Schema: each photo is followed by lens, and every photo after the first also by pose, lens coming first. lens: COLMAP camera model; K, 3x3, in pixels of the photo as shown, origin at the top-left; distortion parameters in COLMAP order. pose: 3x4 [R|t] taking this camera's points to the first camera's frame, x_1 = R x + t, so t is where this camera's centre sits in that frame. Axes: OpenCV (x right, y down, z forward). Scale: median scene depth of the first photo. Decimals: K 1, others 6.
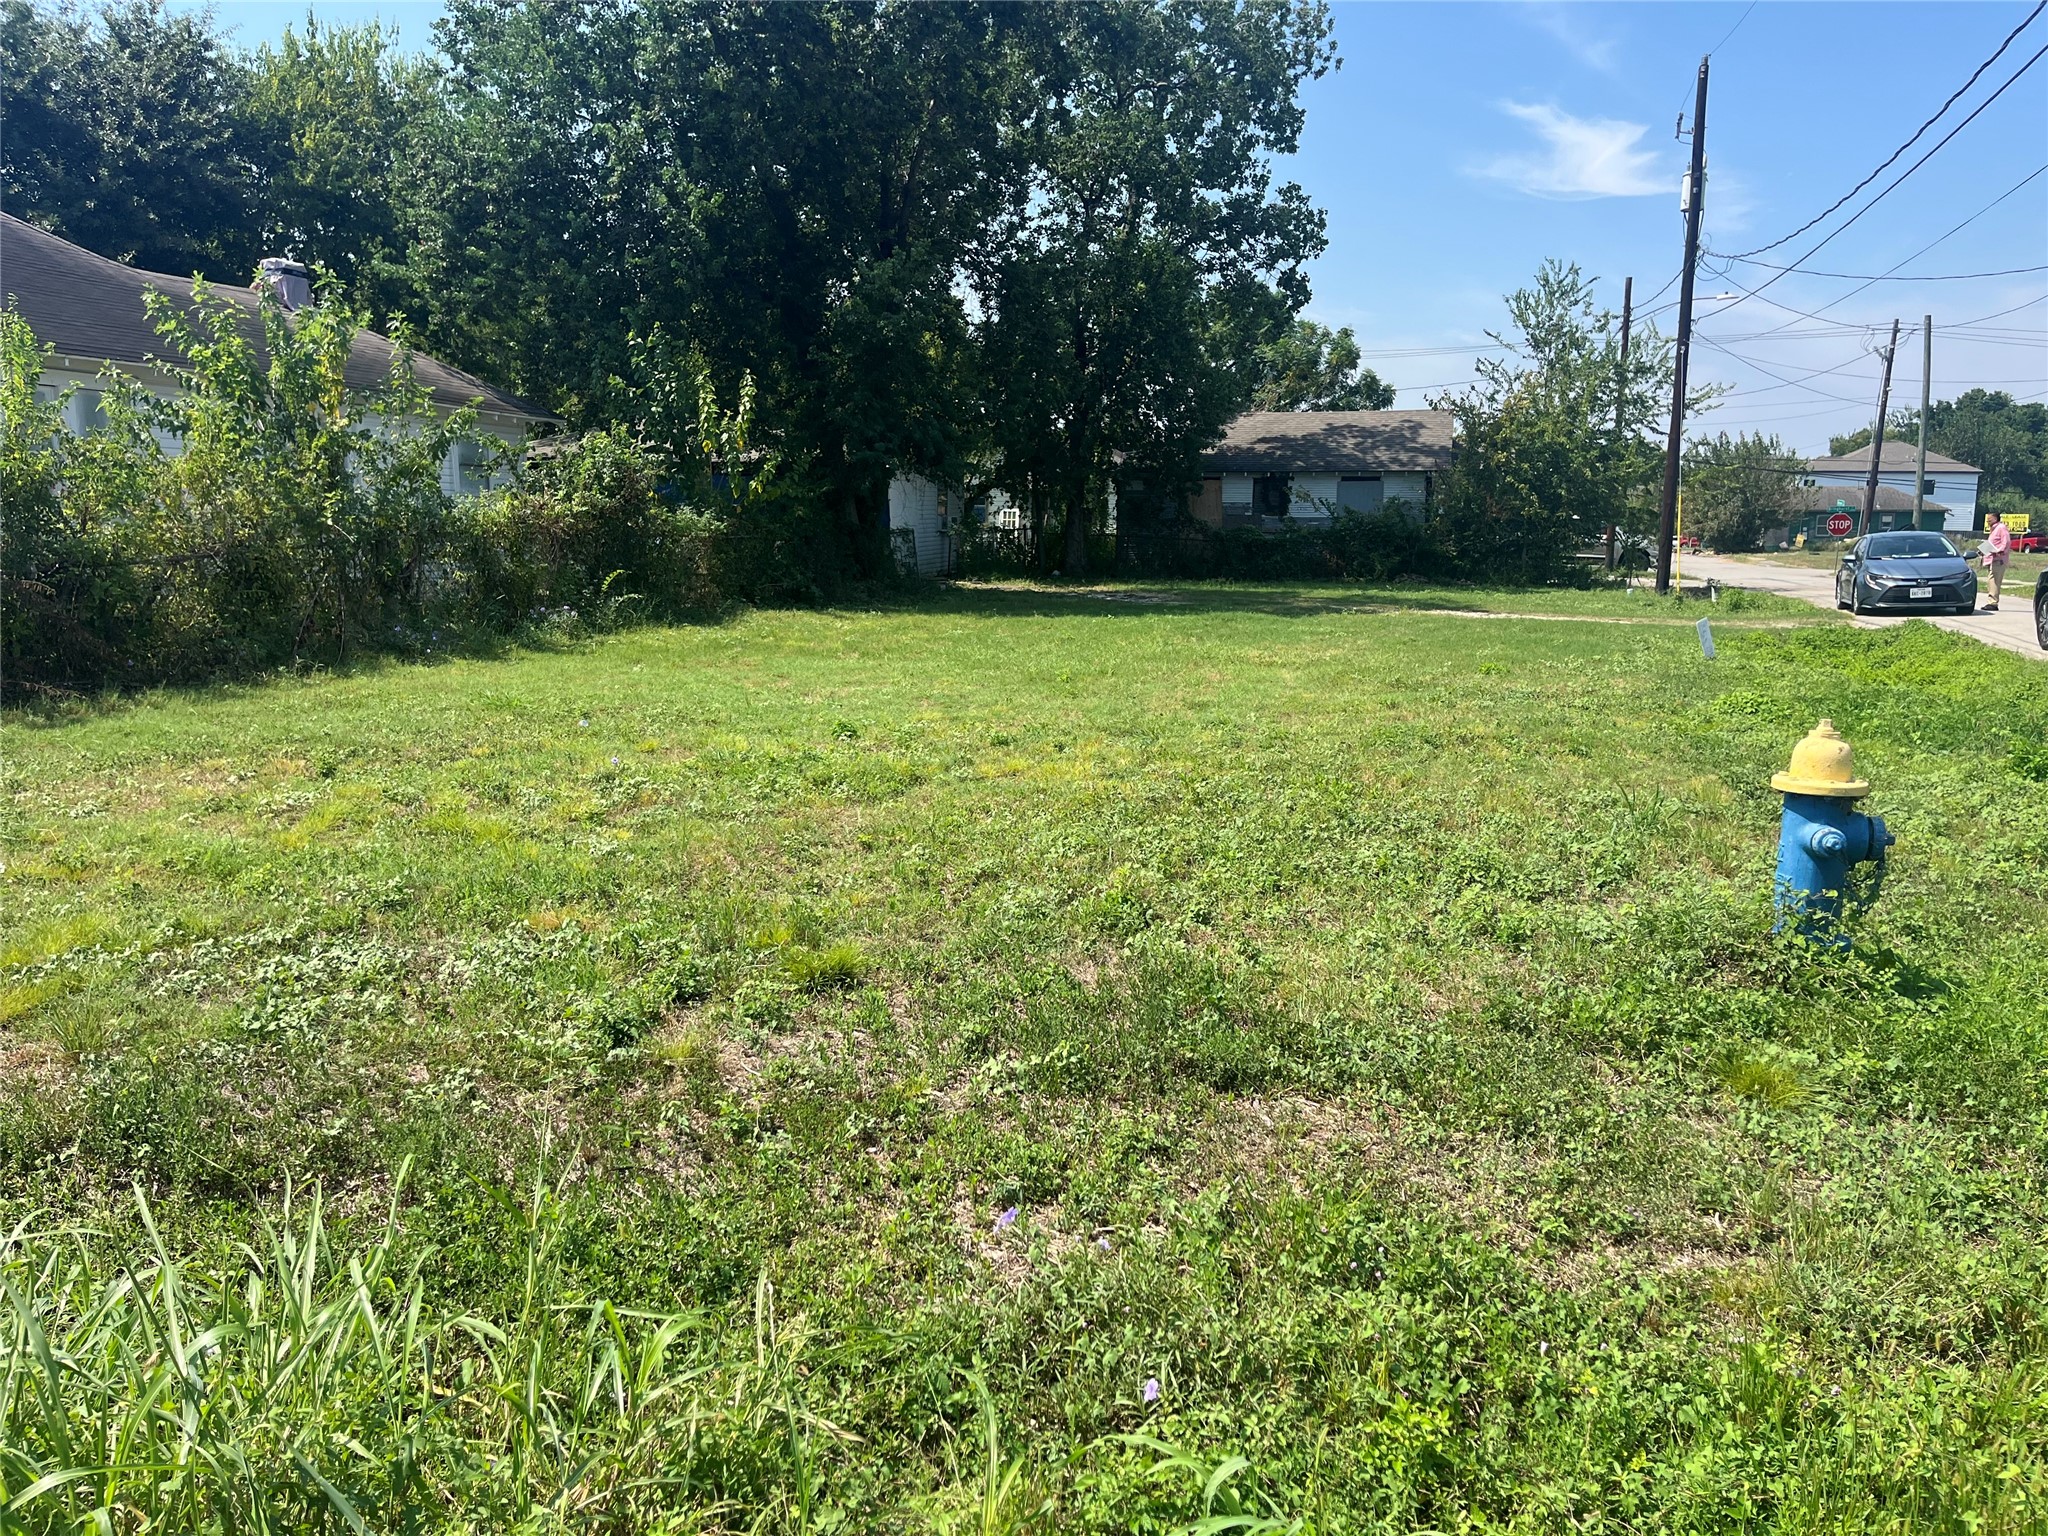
lens RADIAL K [[1531.6, 0, 1027.9], [0, 1531.6, 777.0], [0, 0, 1]] dist [0.069832, -0.090448]
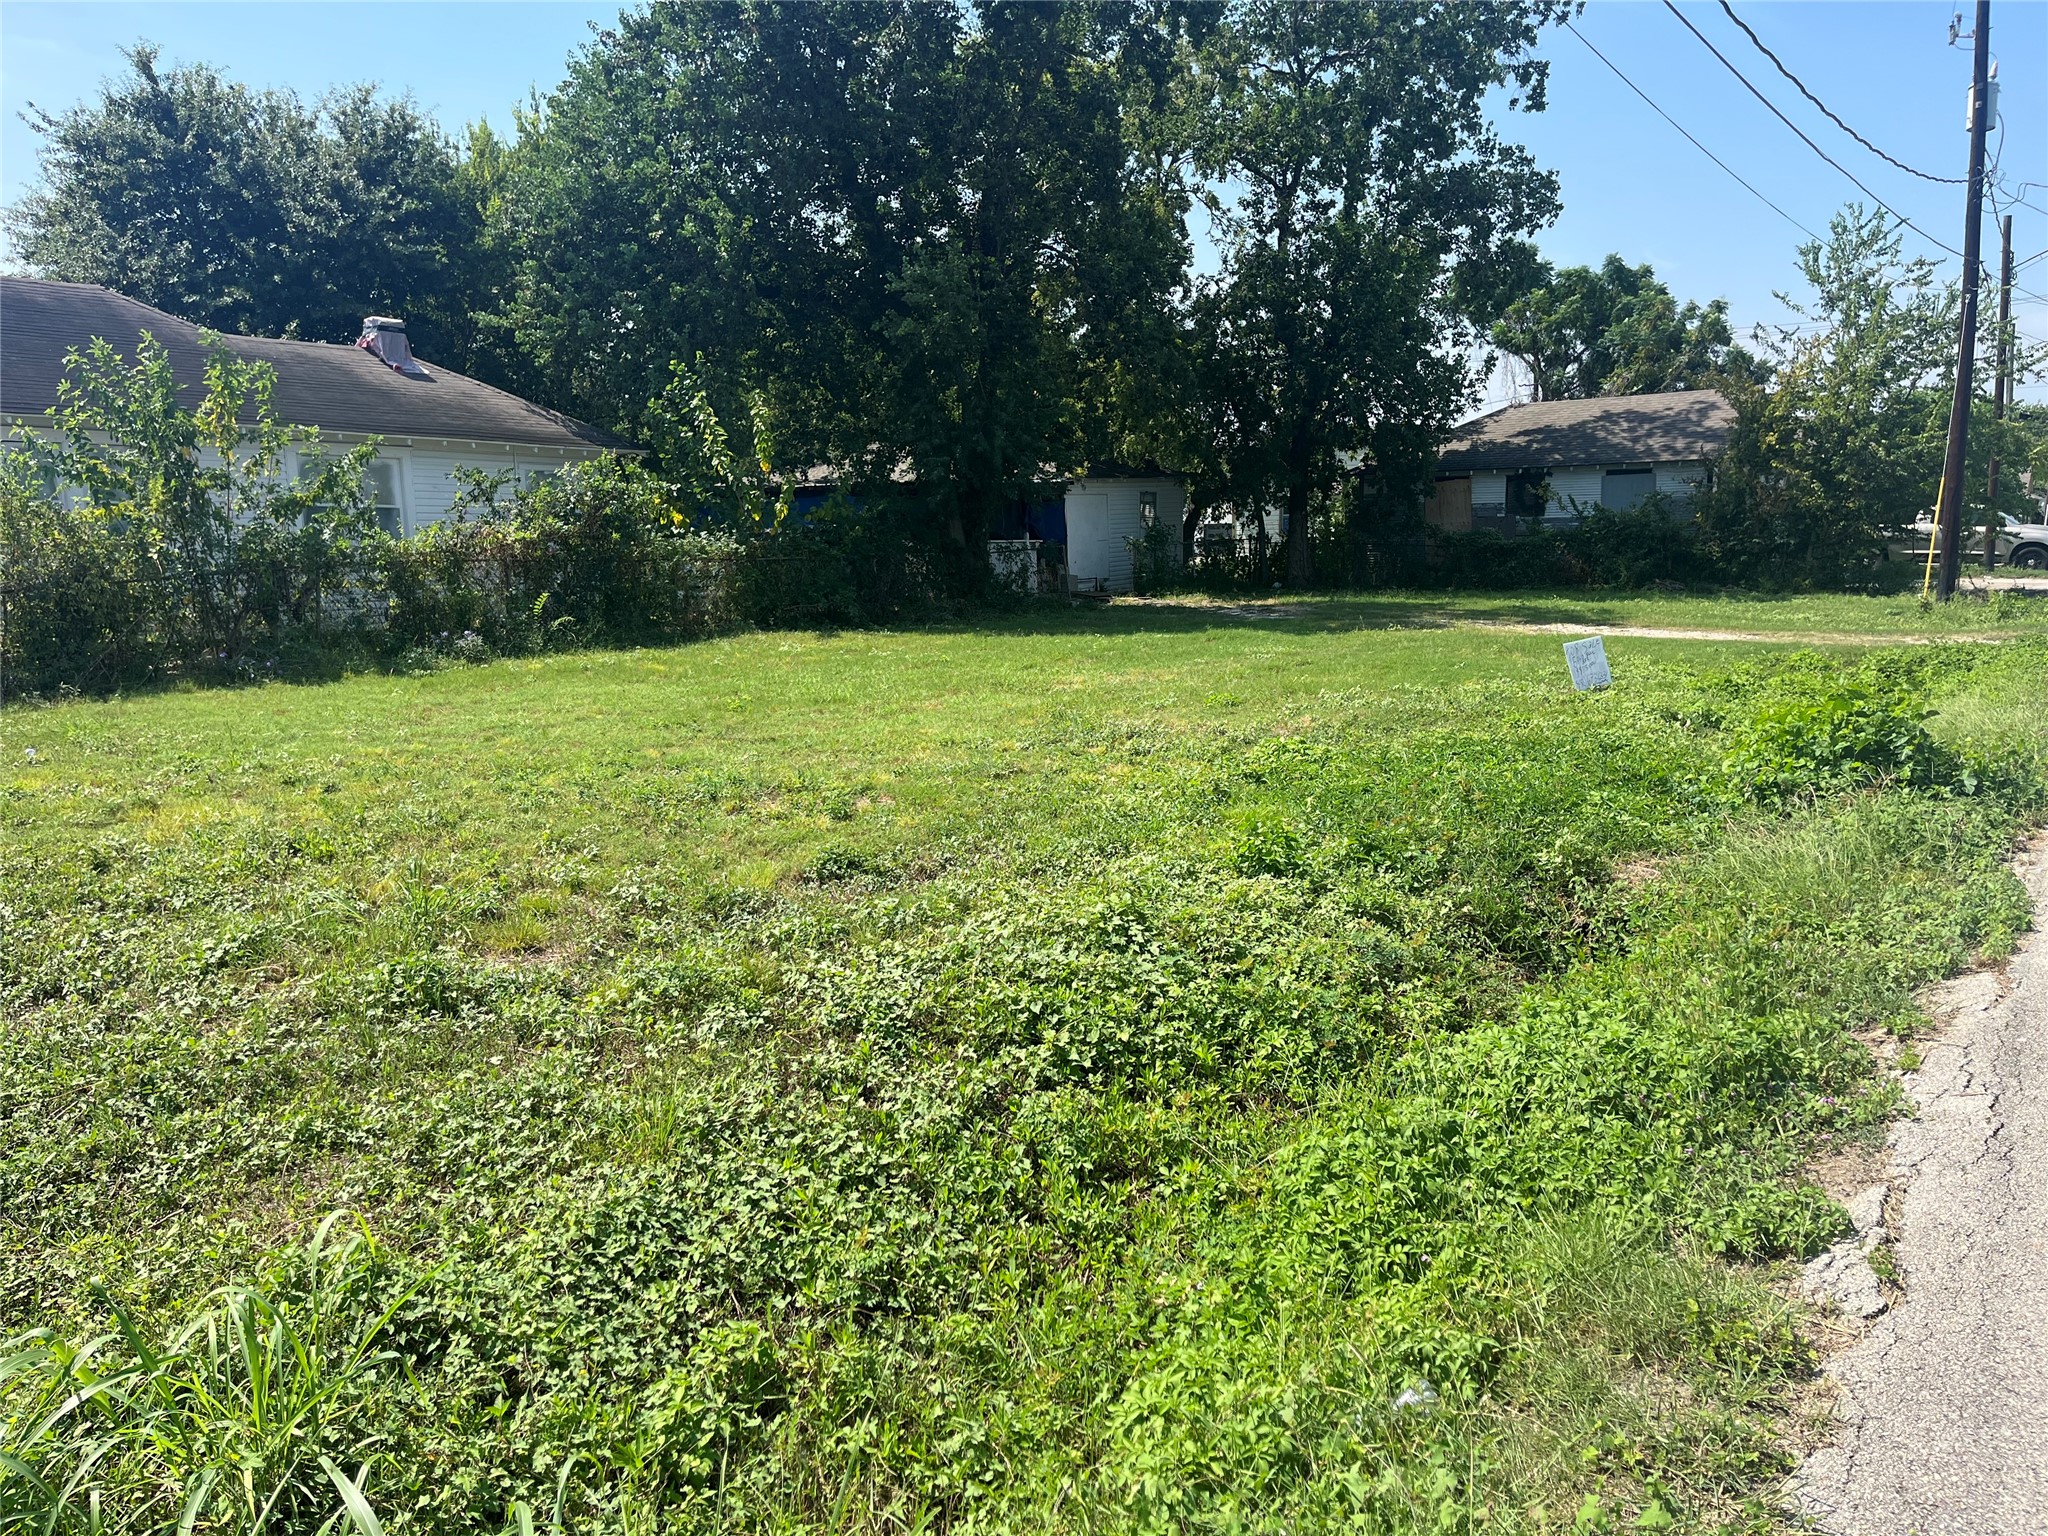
lens RADIAL K [[1531.7, 0, 1024.0], [0, 1531.7, 768.0], [0, 0, 1]] dist [0.070361, -0.092080]
pose [[0.949065, 0.019116, -0.314500, 0.189255], [-0.023666, 0.999663, -0.010654, -0.008626], [0.314191, 0.017555, 0.949198, 0.068654]]
